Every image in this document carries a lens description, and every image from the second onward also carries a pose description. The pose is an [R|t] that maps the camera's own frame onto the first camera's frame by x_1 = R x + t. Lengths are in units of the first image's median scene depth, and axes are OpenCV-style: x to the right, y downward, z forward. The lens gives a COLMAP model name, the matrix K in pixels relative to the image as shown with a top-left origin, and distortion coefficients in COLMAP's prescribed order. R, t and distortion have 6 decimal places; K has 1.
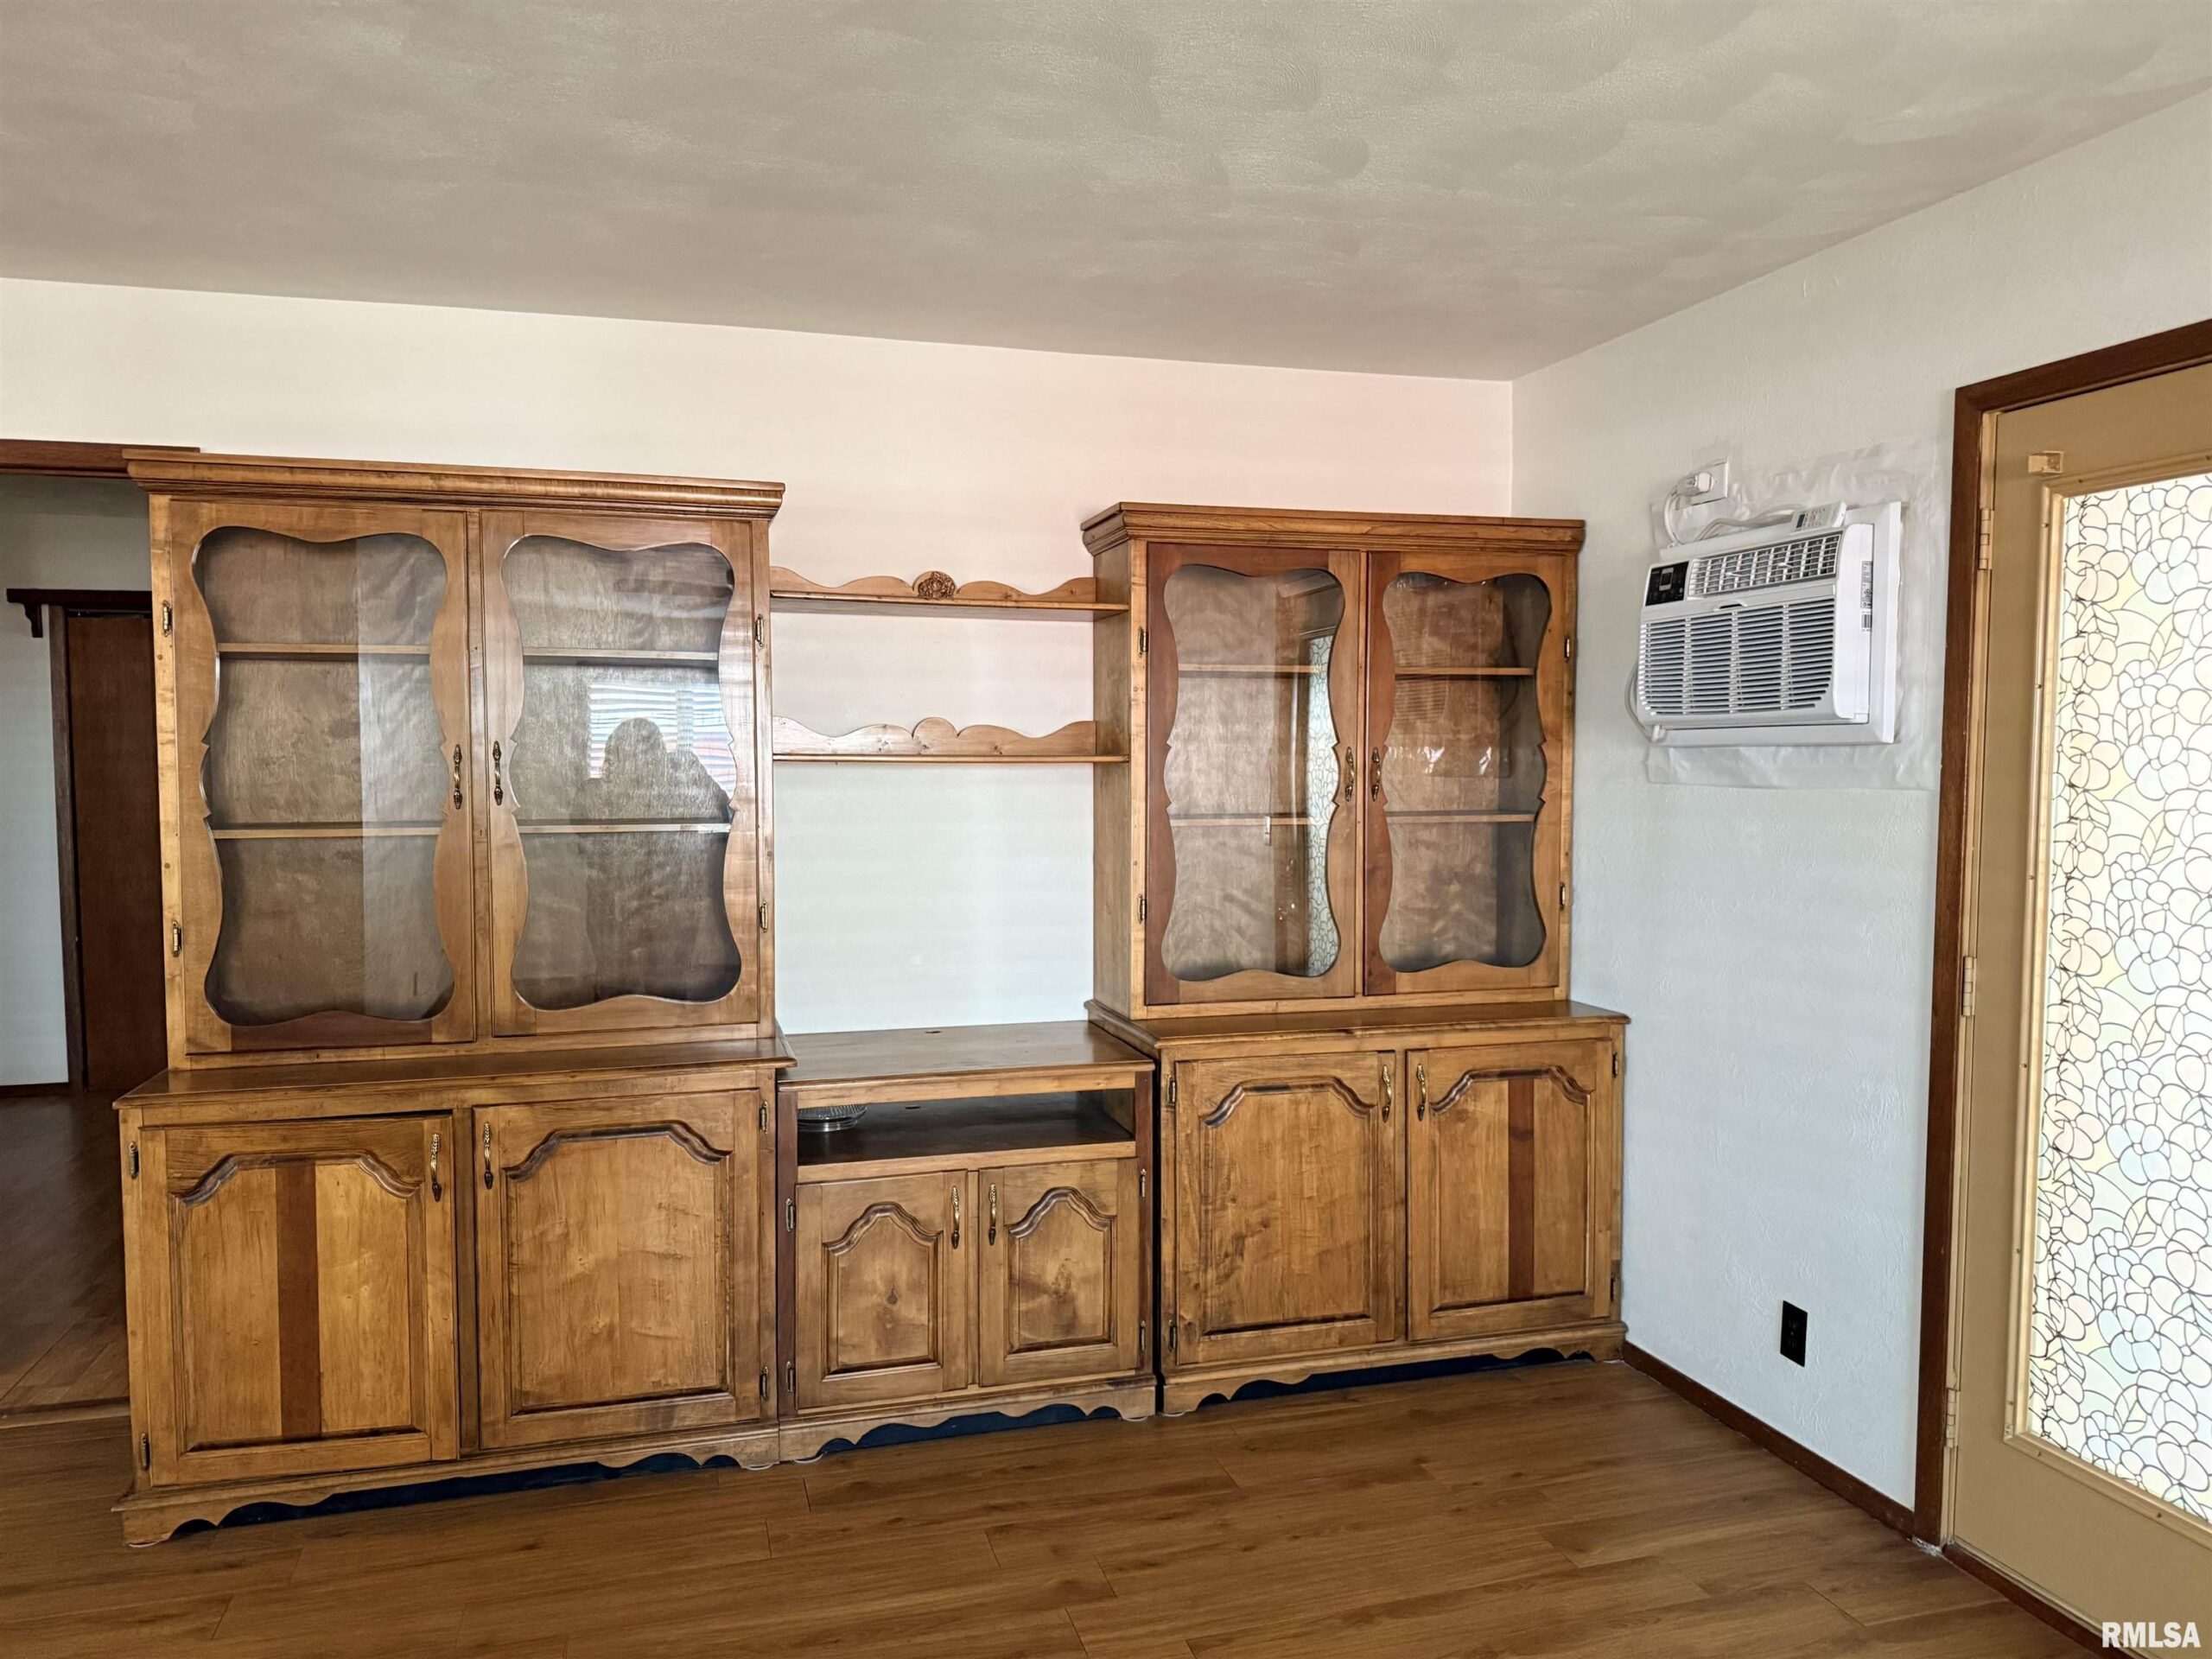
lens RADIAL K [[1523.0, 0, 1105.8], [0, 1523.0, 834.5], [0, 0, 1]] dist [0.036390, -0.055254]
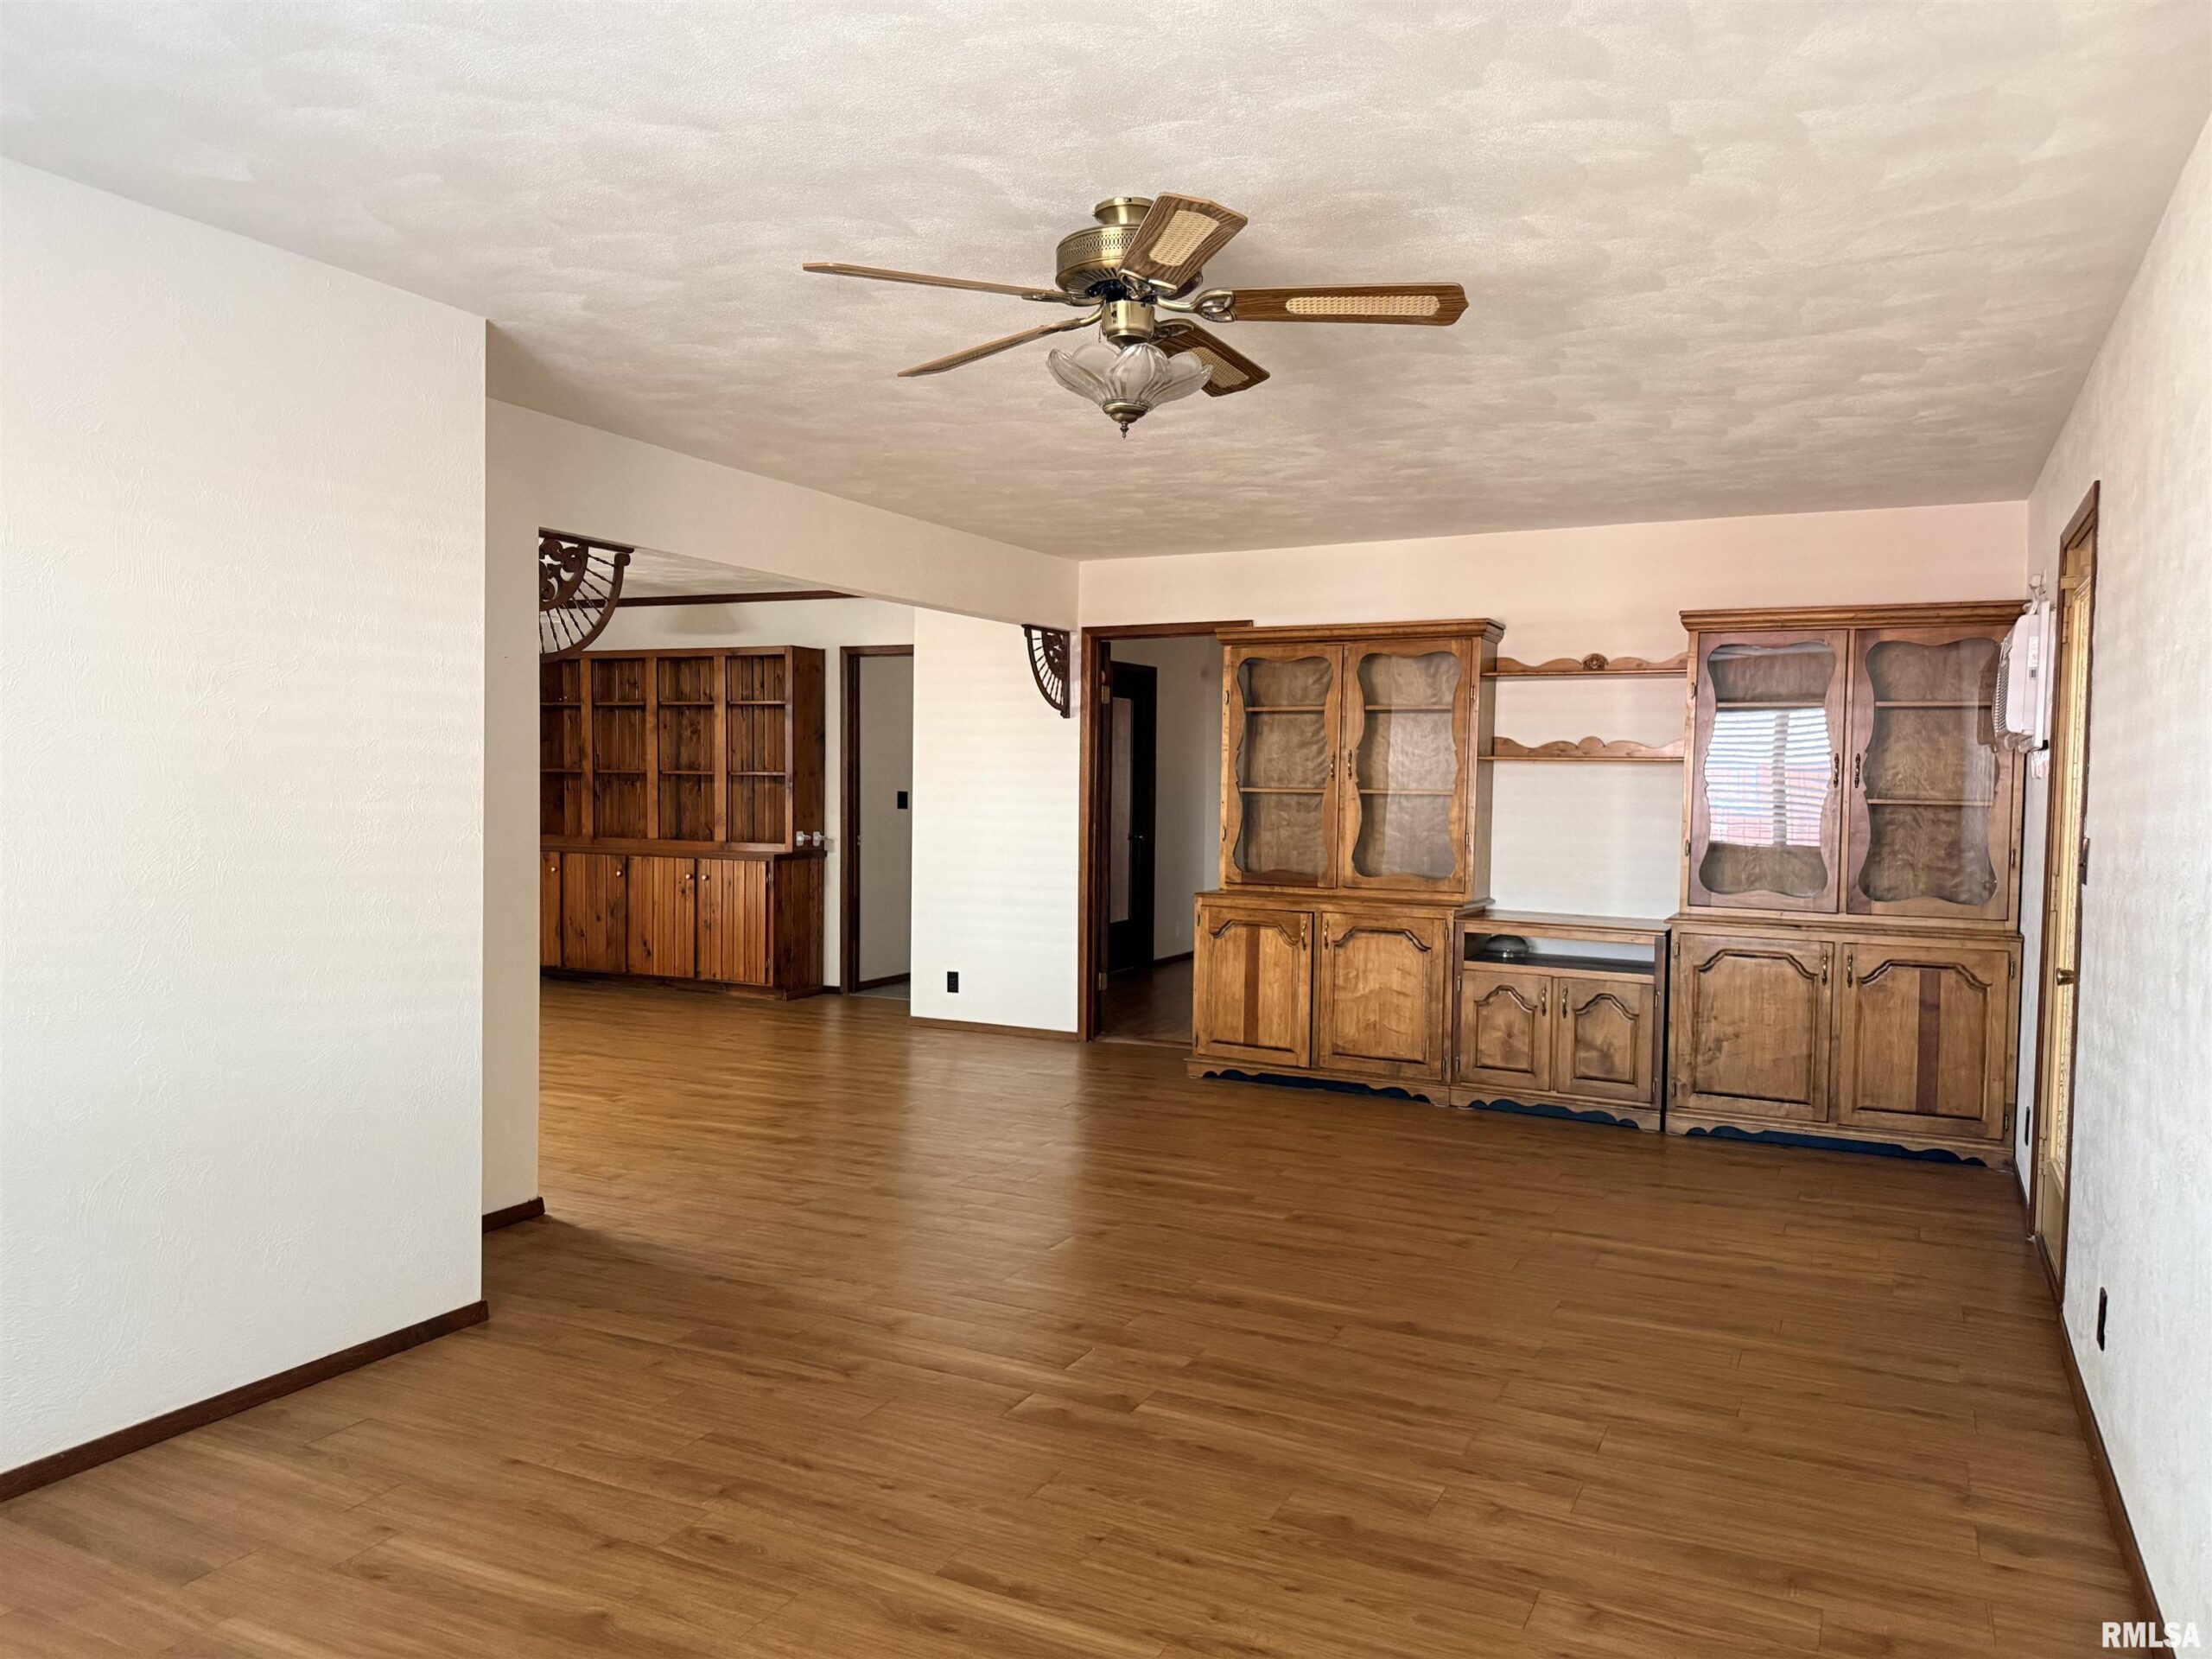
lens RADIAL K [[1523.0, 0, 1088.2], [0, 1523.0, 825.4], [0, 0, 1]] dist [0.036390, -0.055254]
pose [[0.723877, 0.032422, -0.689167, 0.799038], [-0.051663, 0.998638, -0.007284, 0.078048], [0.687992, 0.040877, 0.724566, -0.785101]]
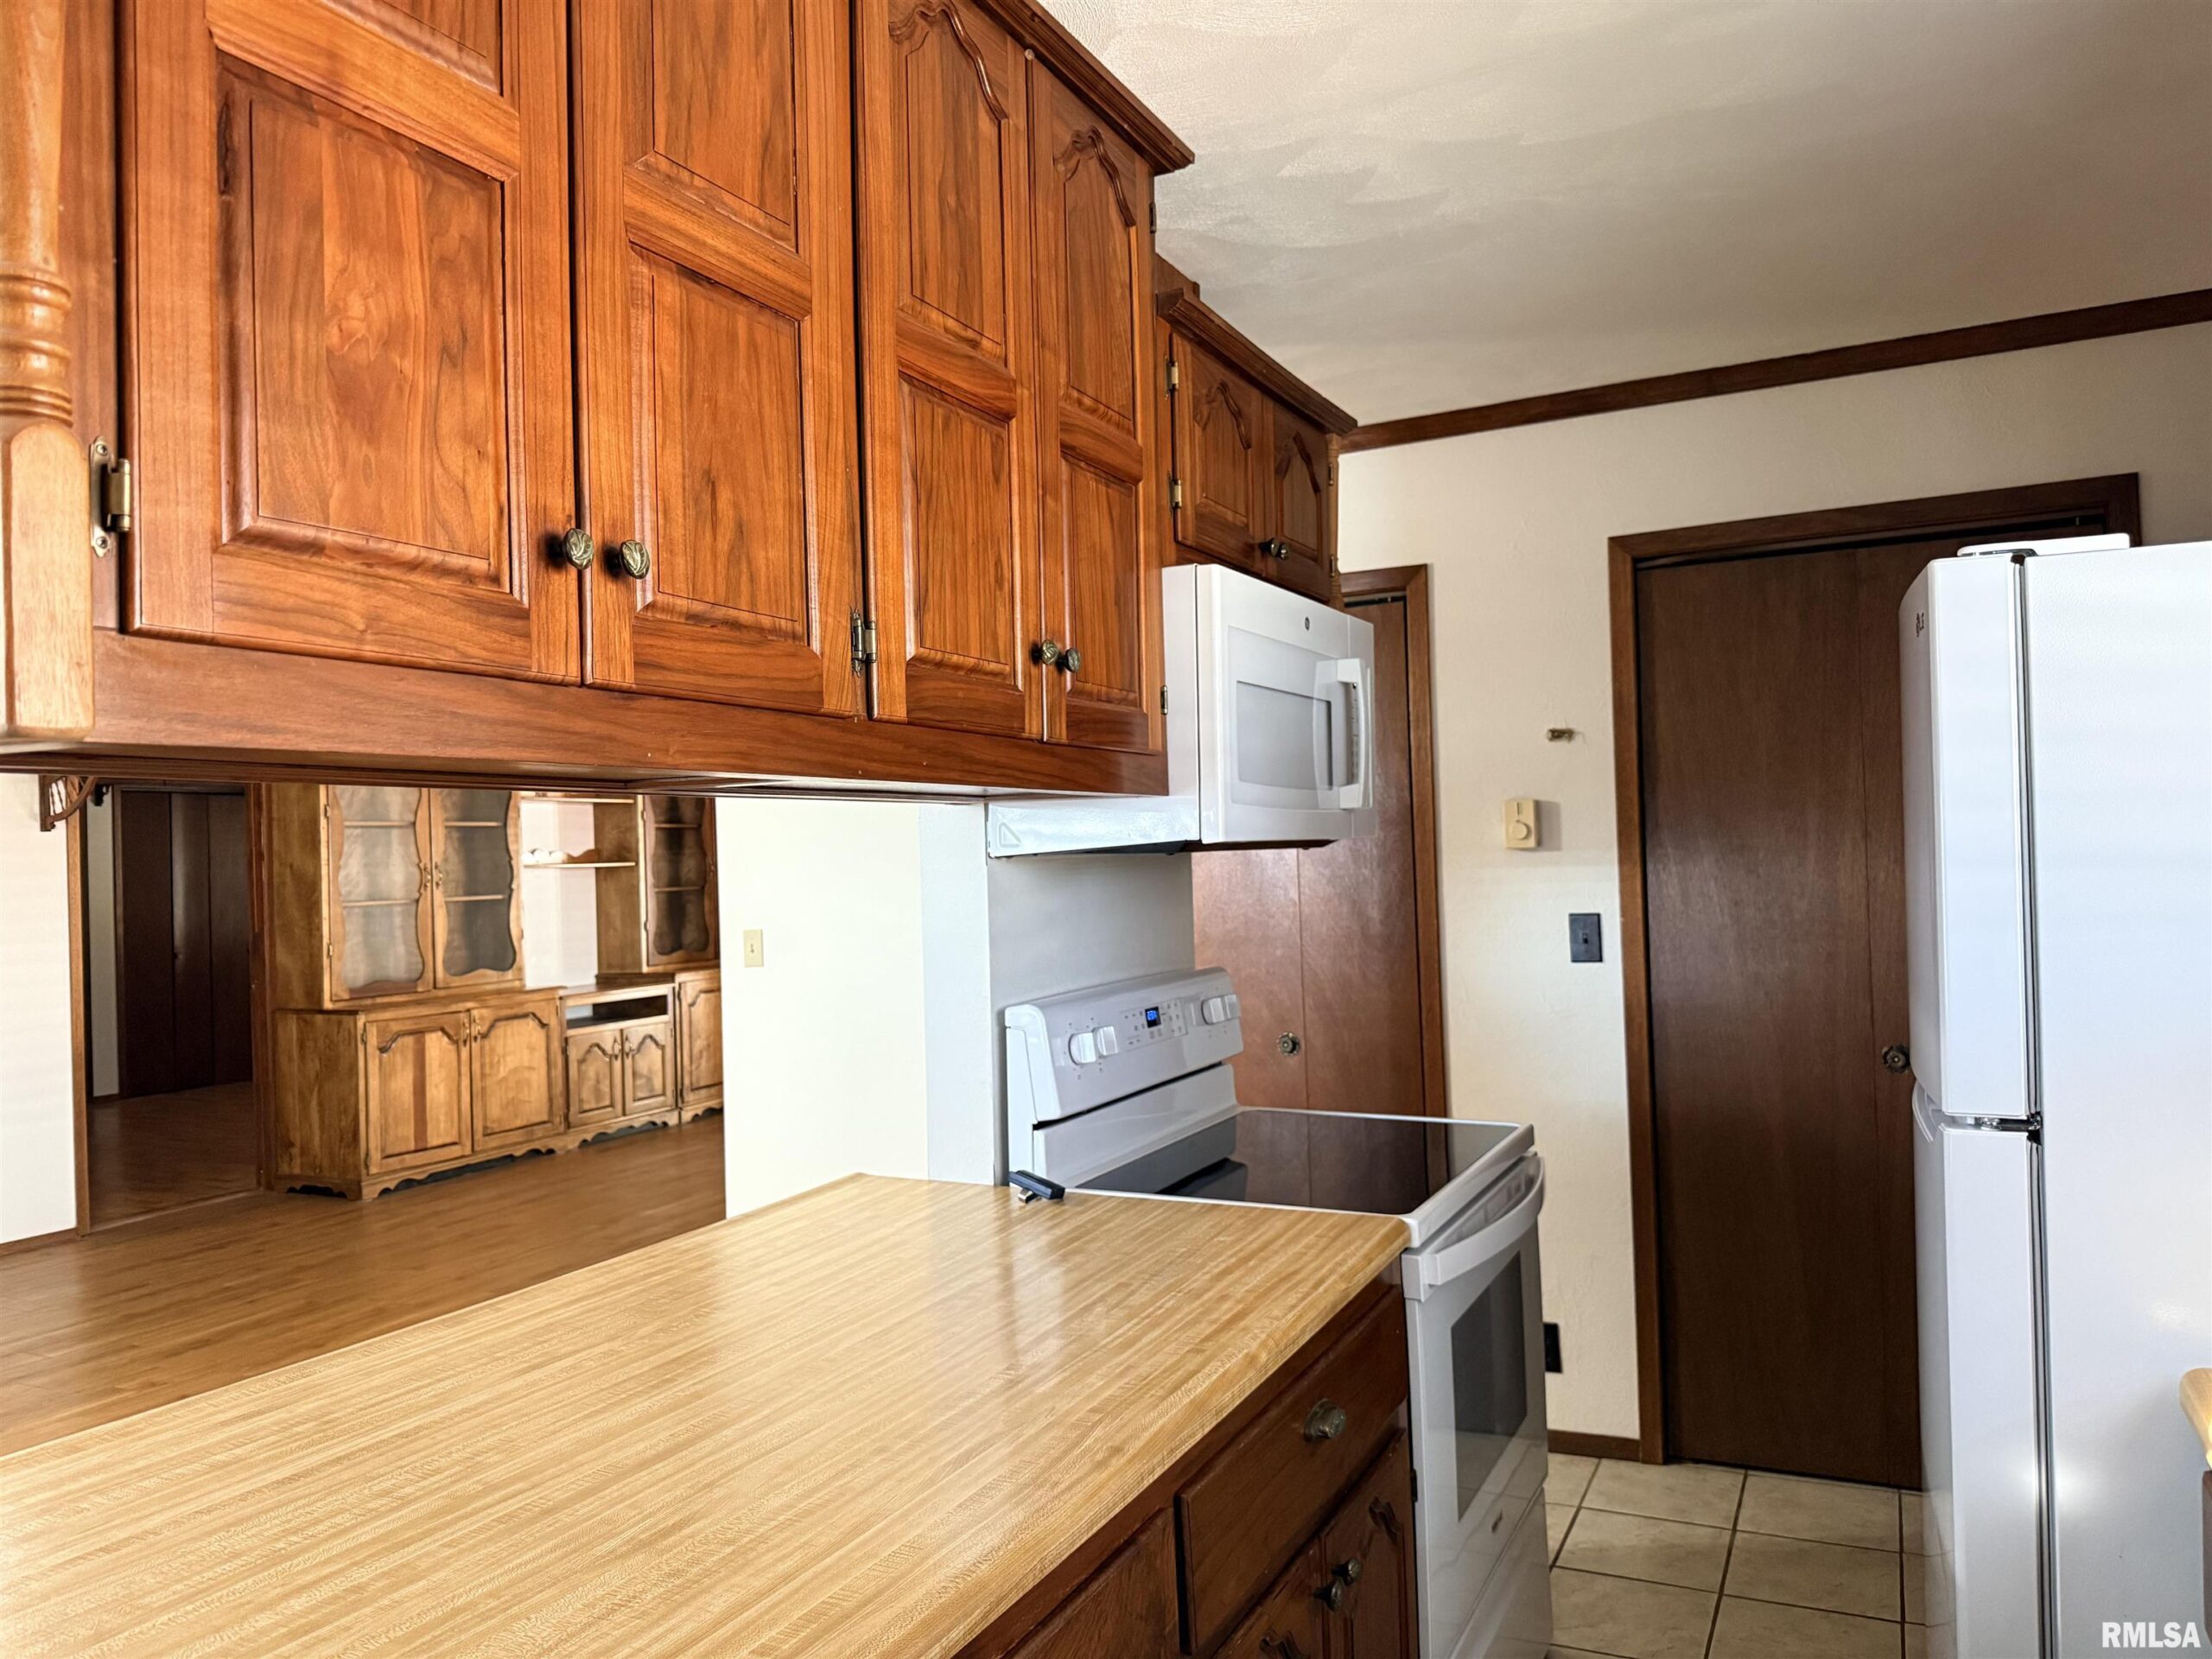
lens RADIAL K [[1523.0, 0, 1111.3], [0, 1523.0, 830.2], [0, 0, 1]] dist [0.036390, -0.055254]
pose [[0.680127, -0.016951, 0.732898, -1.383384], [0.089154, 0.994225, -0.059740, 0.119074], [-0.727653, 0.105972, 0.677710, -1.333086]]
